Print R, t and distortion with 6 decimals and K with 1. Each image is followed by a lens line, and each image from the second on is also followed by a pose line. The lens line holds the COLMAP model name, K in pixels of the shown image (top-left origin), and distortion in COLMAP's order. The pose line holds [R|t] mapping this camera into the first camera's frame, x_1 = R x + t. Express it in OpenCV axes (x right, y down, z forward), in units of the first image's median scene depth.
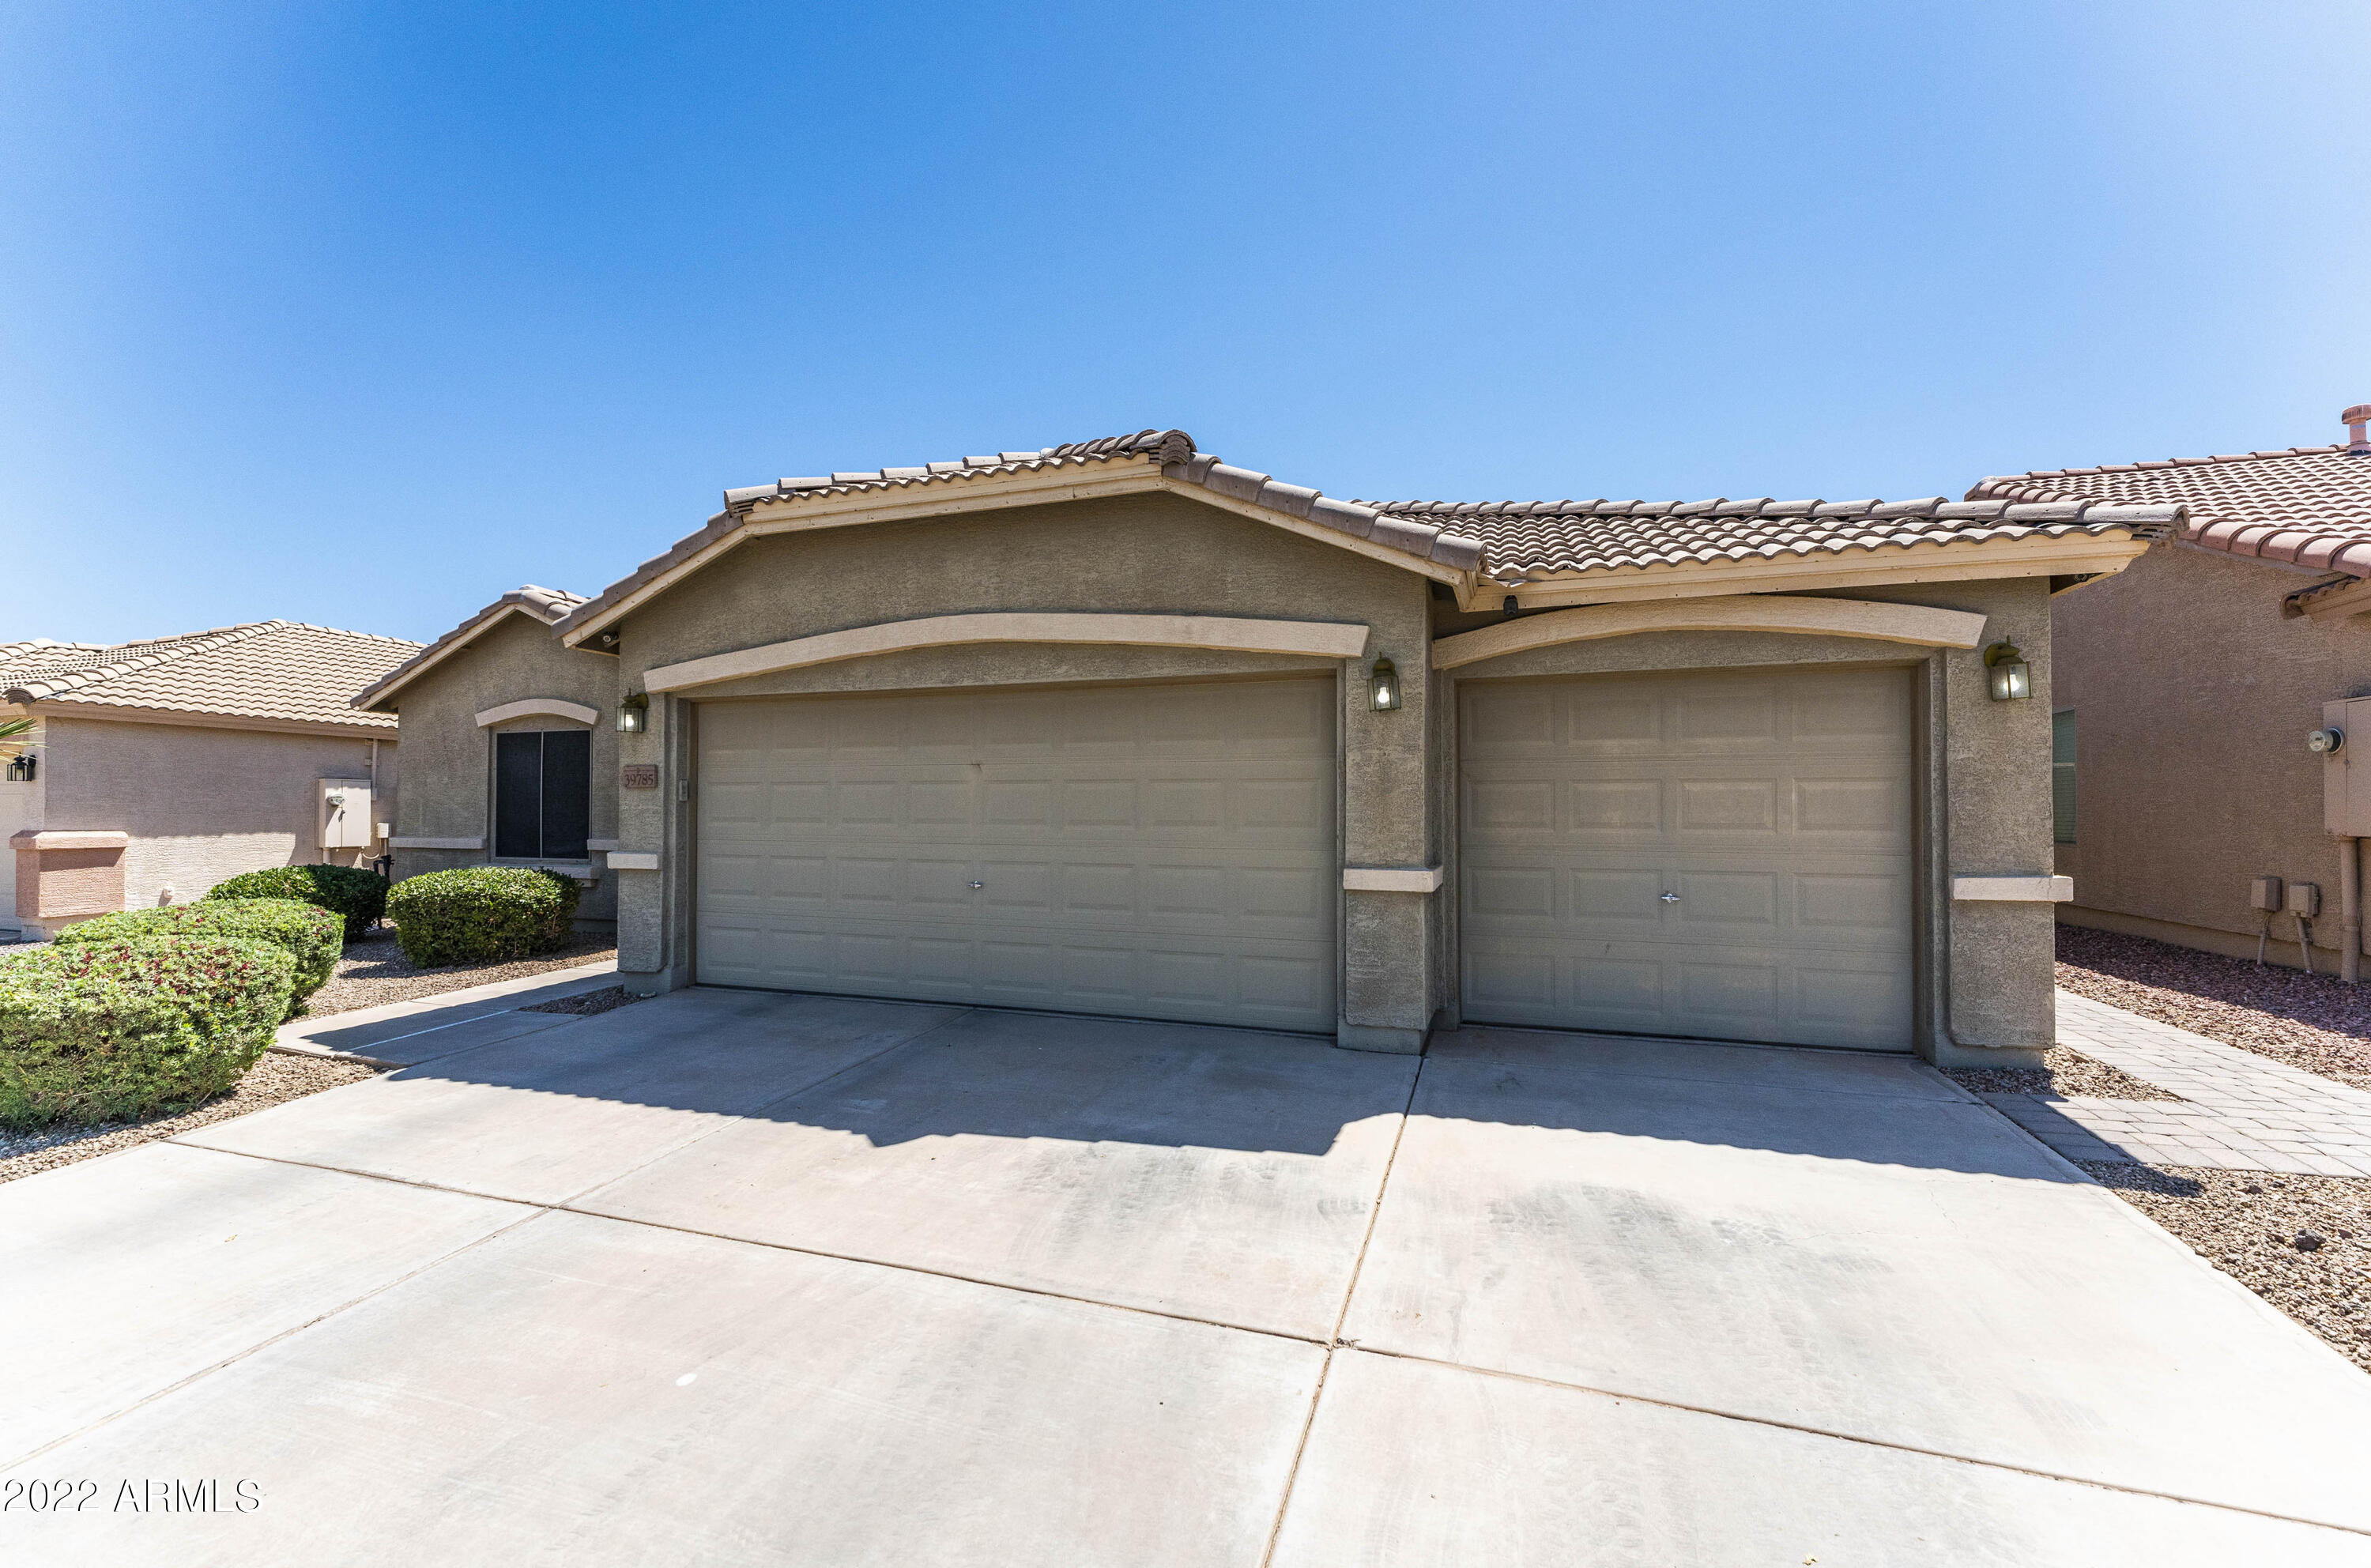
lens RADIAL K [[950.7, 0, 1197.1], [0, 950.7, 790.2], [0, 0, 1]] dist [0.003725, 0.000230]
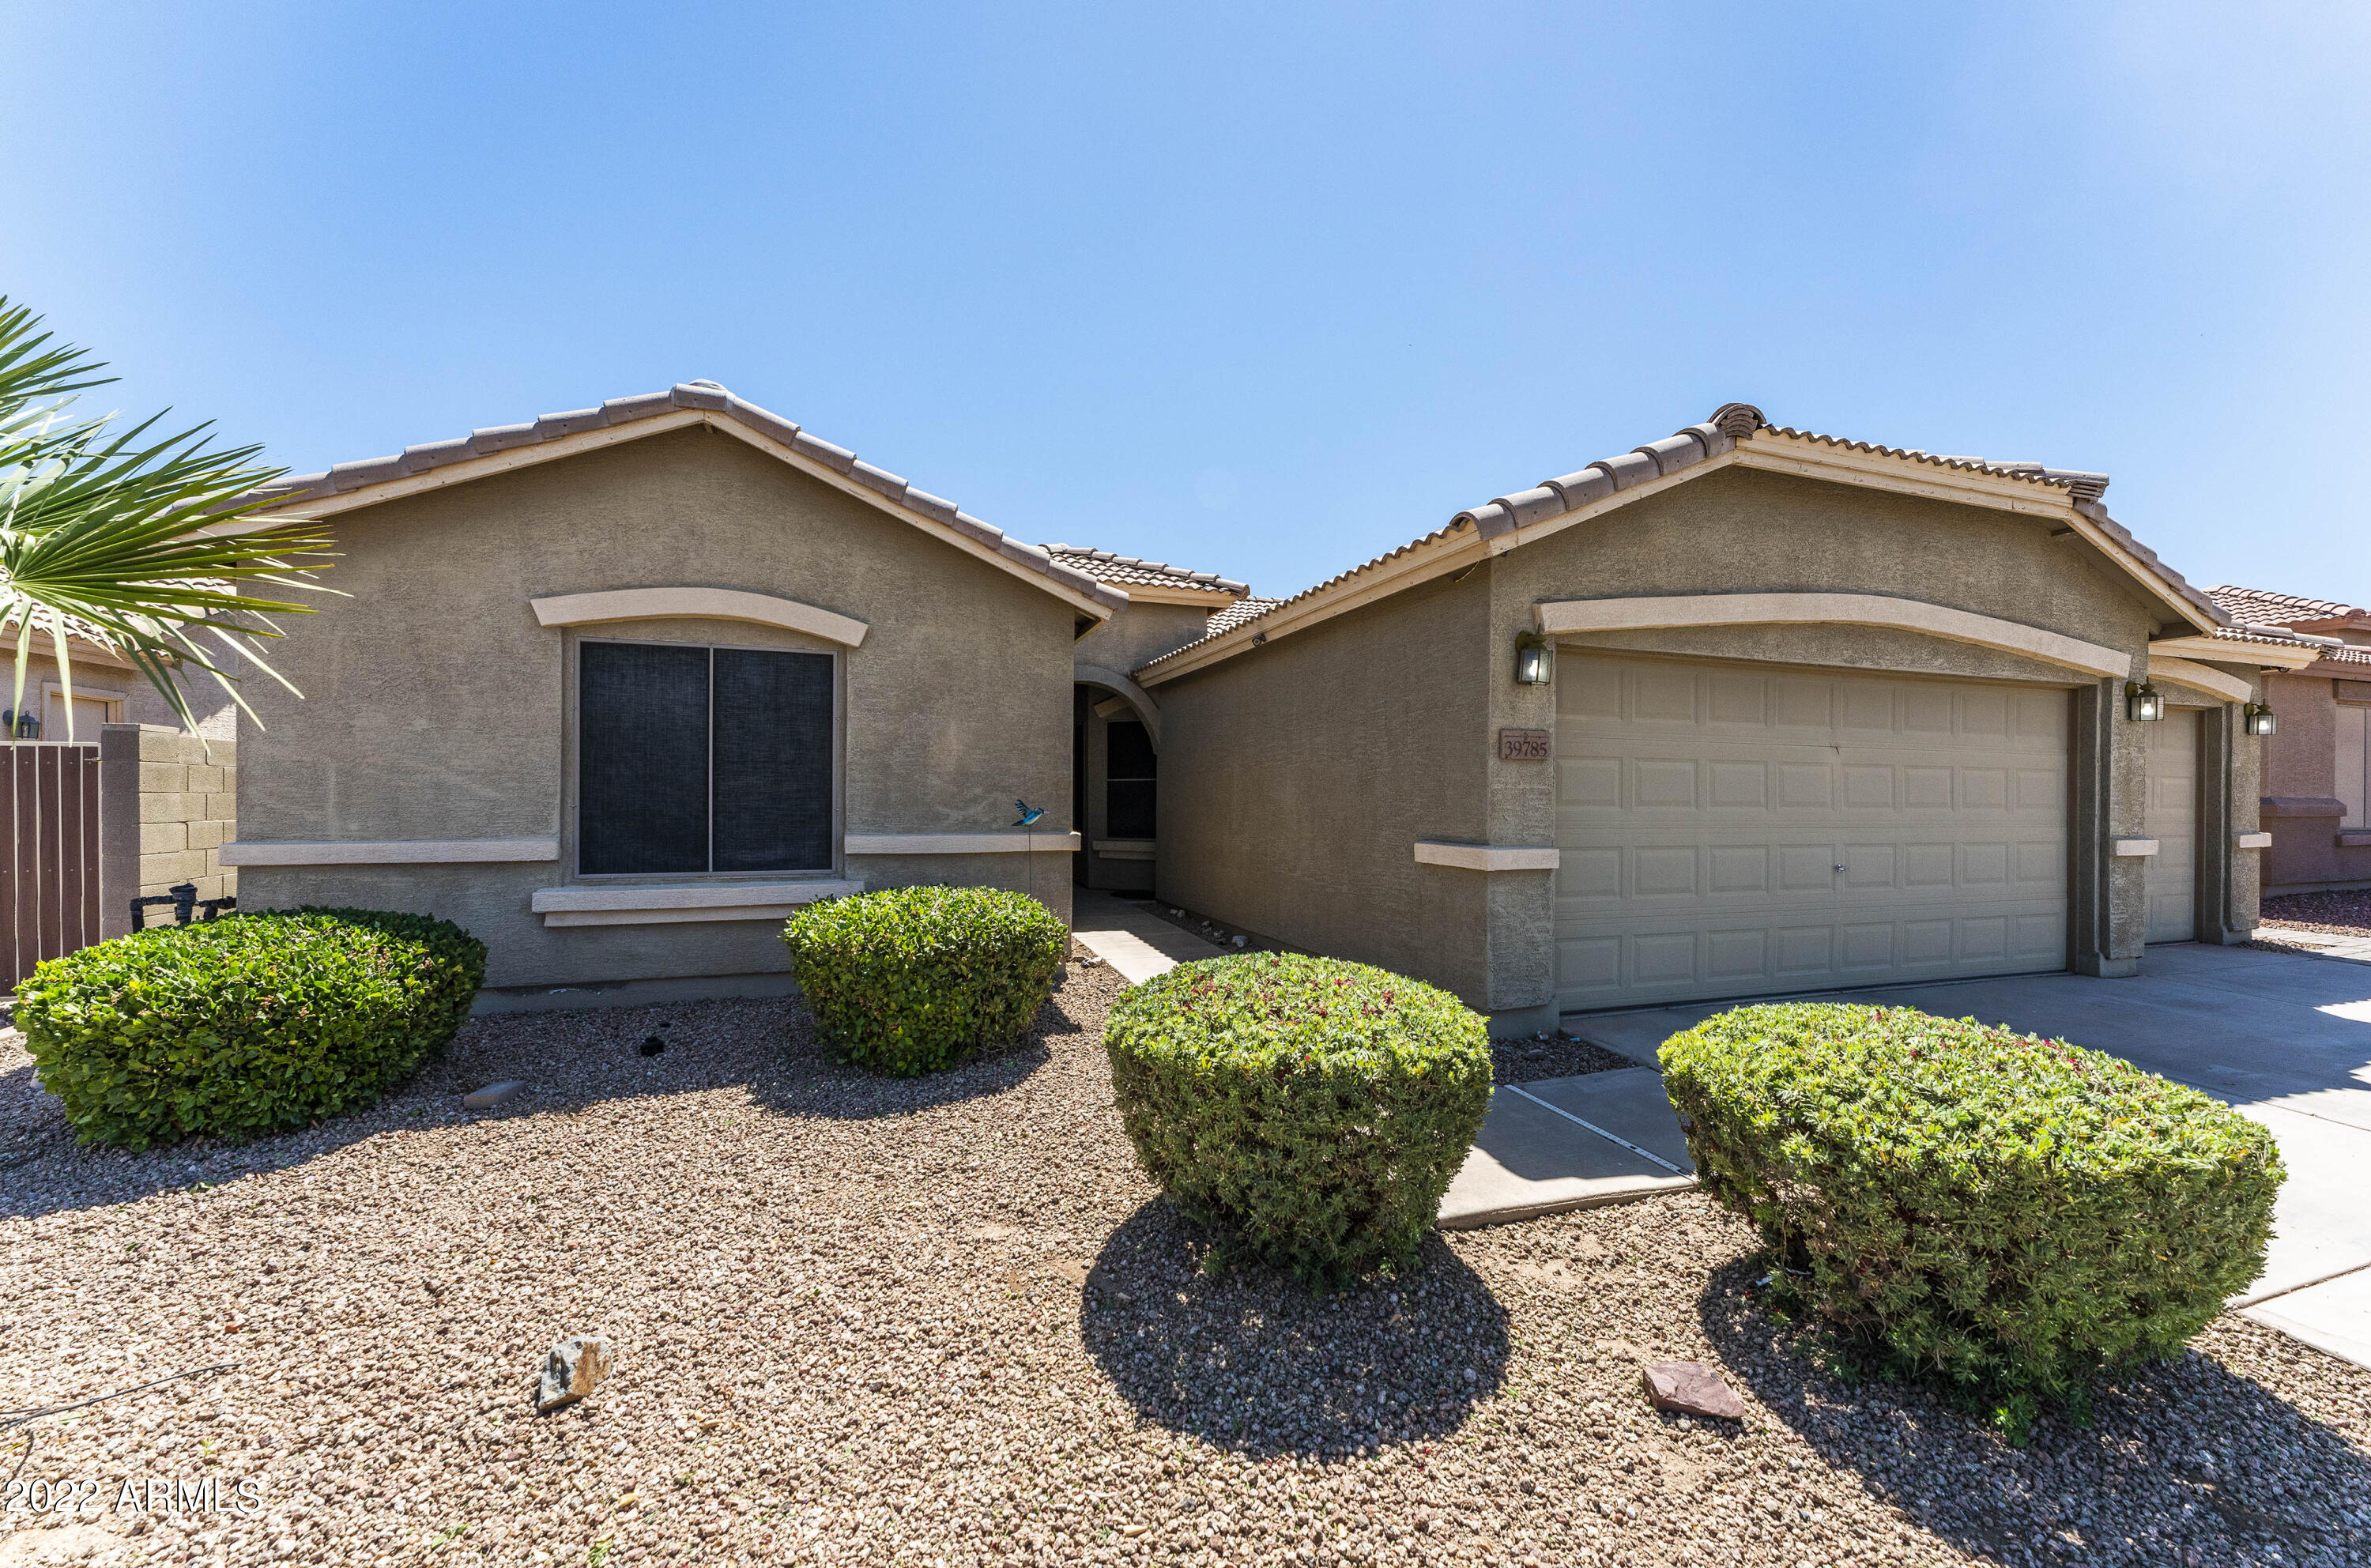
lens RADIAL K [[950.7, 0, 1194.3], [0, 950.7, 793.0], [0, 0, 1]] dist [0.003725, 0.000230]
pose [[0.780836, 0.006688, 0.624701, -1.356426], [-0.017119, 0.999796, 0.010694, 0.021483], [-0.624502, -0.019045, 0.780791, 0.633241]]
